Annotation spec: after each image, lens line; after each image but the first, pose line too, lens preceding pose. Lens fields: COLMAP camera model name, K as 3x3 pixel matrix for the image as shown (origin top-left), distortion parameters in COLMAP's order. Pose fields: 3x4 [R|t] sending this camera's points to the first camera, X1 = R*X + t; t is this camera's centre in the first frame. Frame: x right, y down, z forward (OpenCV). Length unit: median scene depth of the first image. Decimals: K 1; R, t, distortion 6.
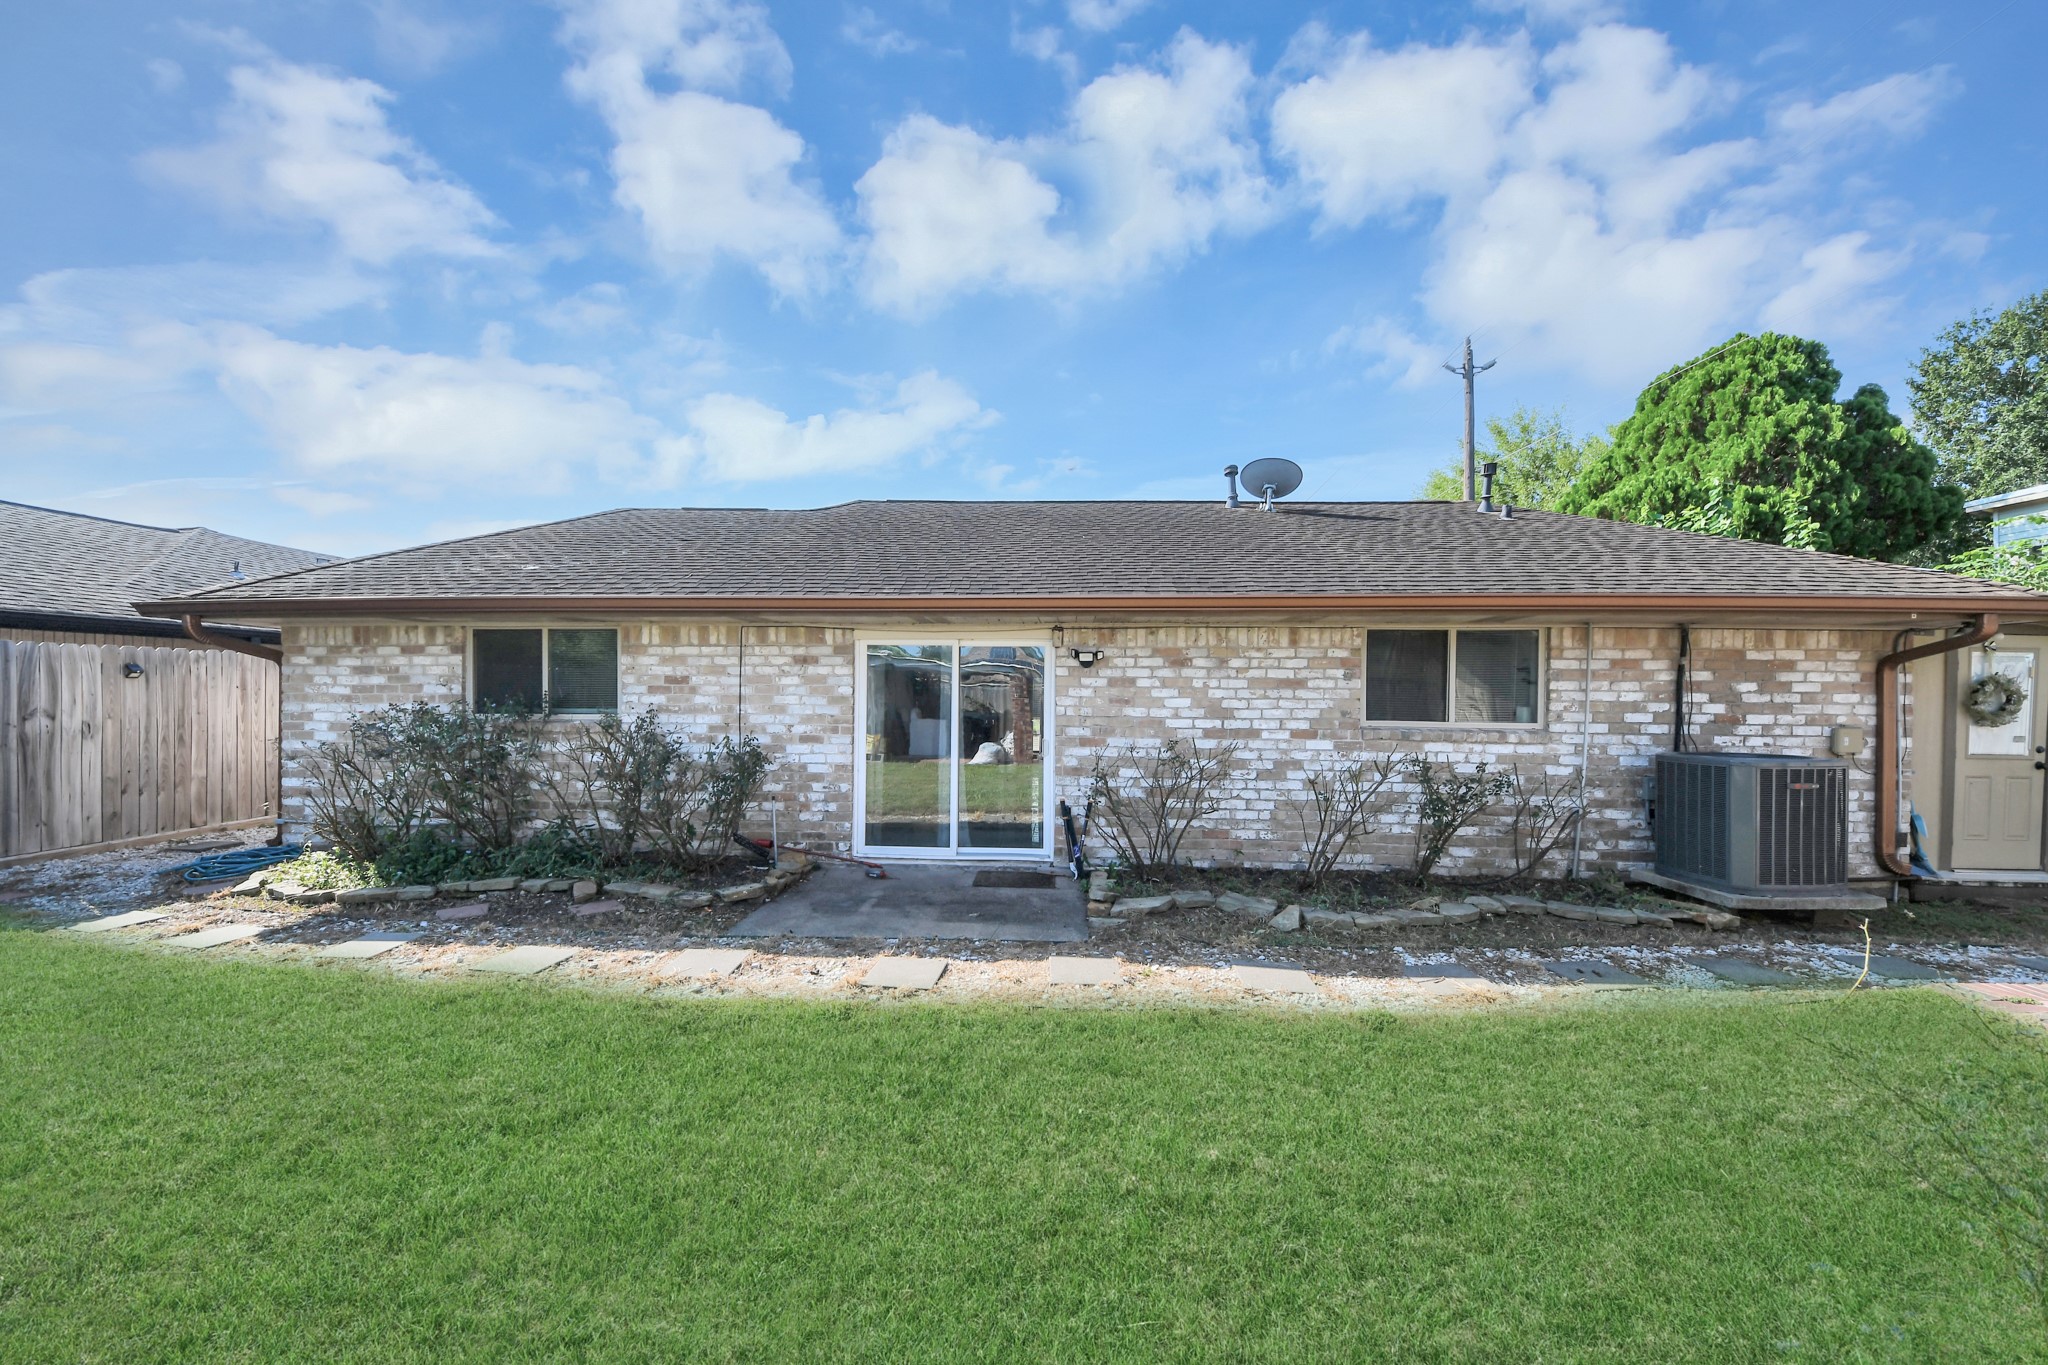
lens RADIAL K [[759.5, 0, 1045.5], [0, 759.5, 693.7], [0, 0, 1]] dist [0.023771, -0.019035]
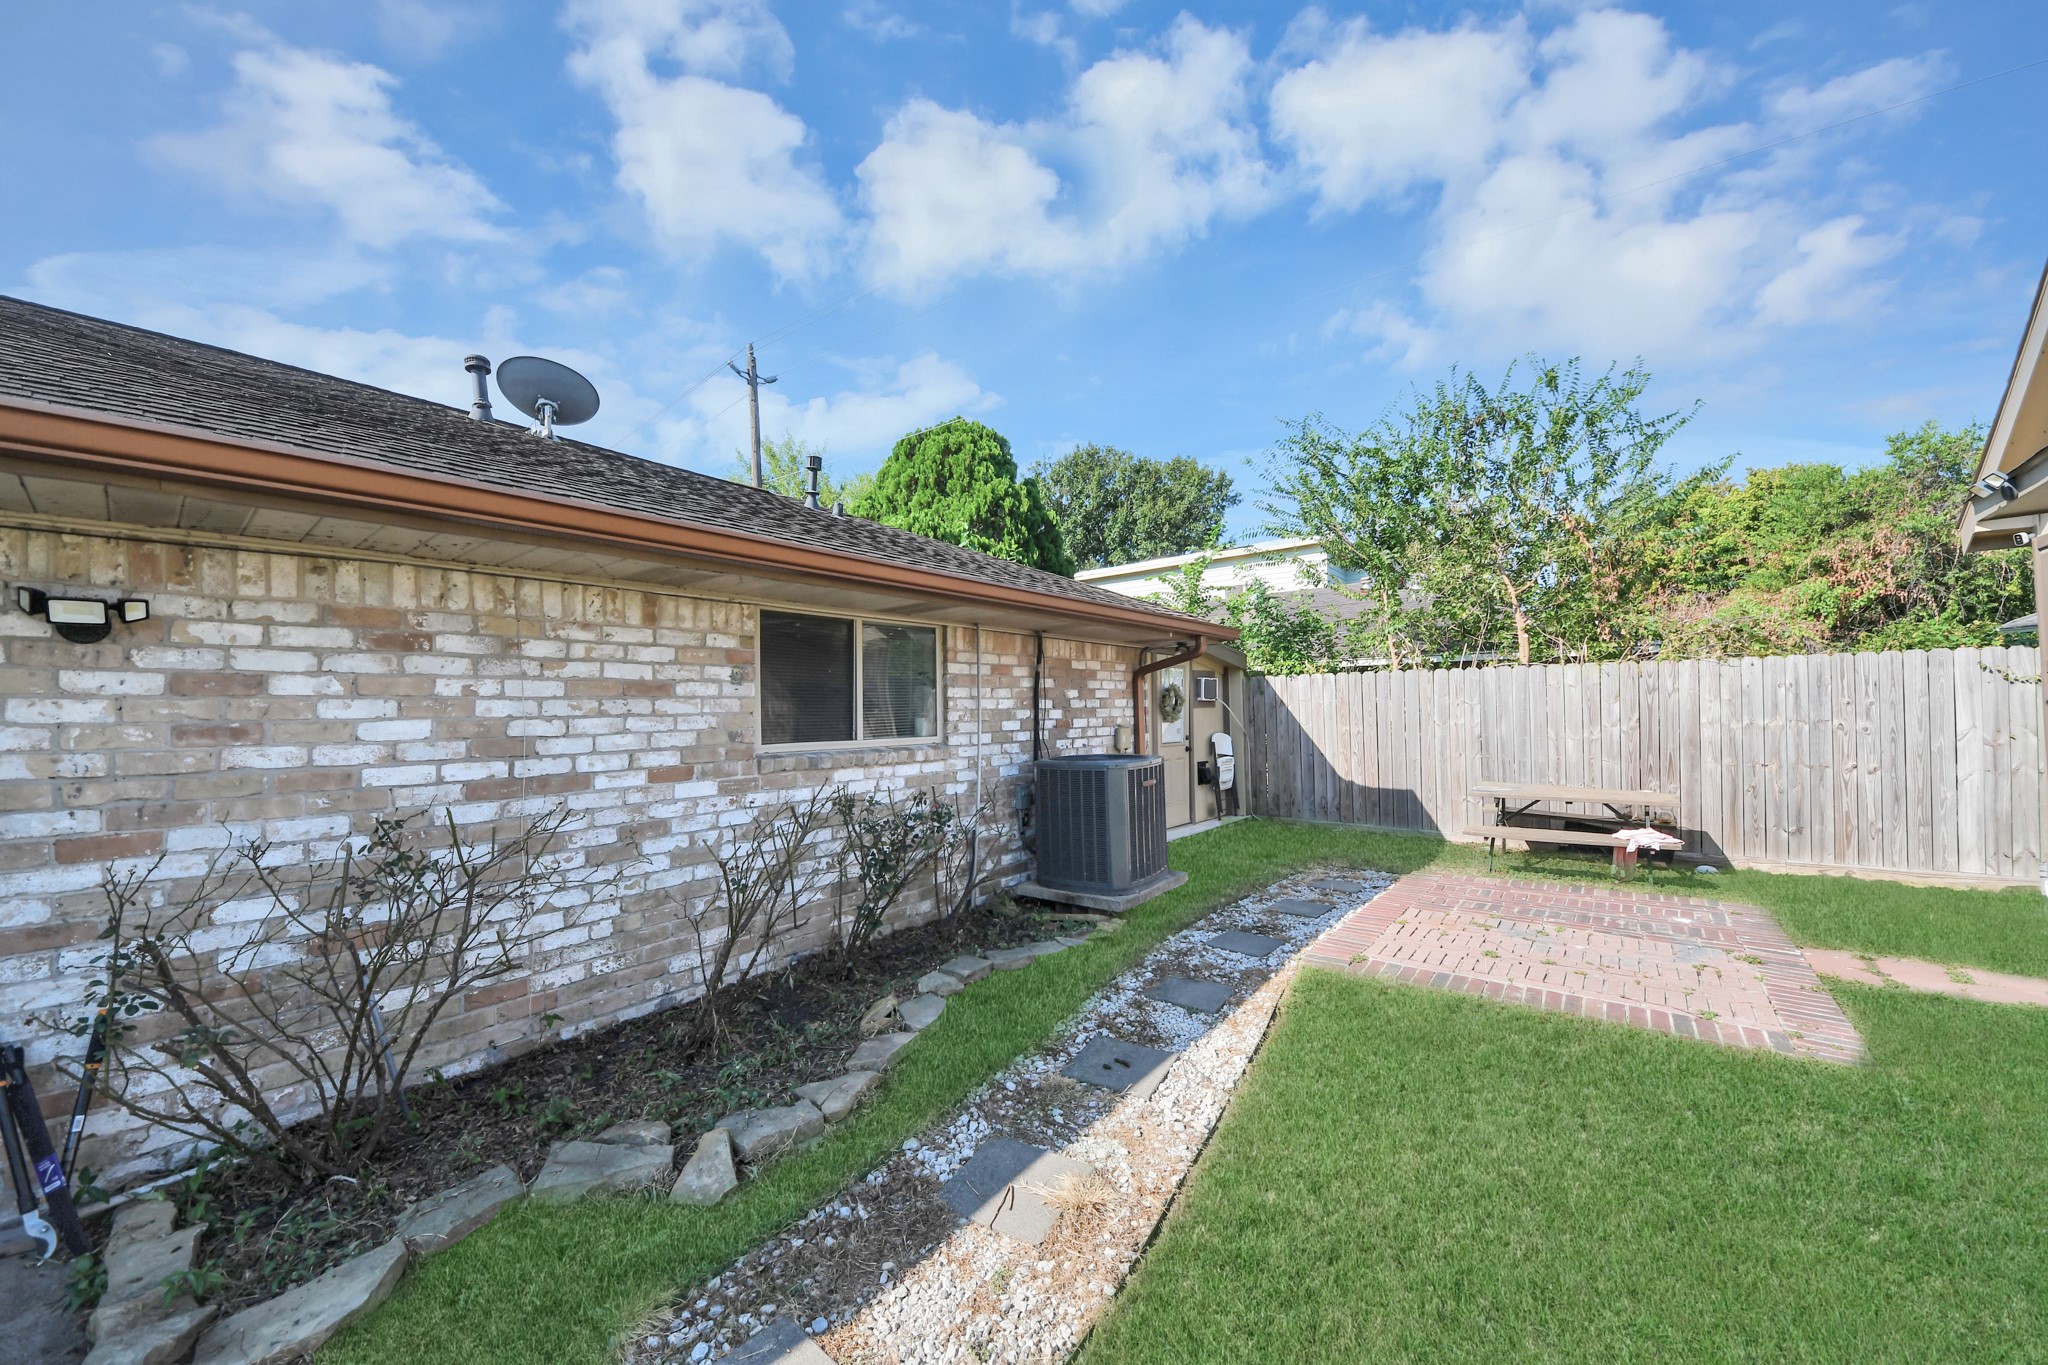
lens RADIAL K [[759.5, 0, 1045.5], [0, 759.5, 693.7], [0, 0, 1]] dist [0.023771, -0.019035]
pose [[0.622256, -0.004729, 0.782799, 0.056254], [0.023626, 0.999640, -0.012741, 0.004861], [-0.782457, 0.026422, 0.622144, 0.400591]]
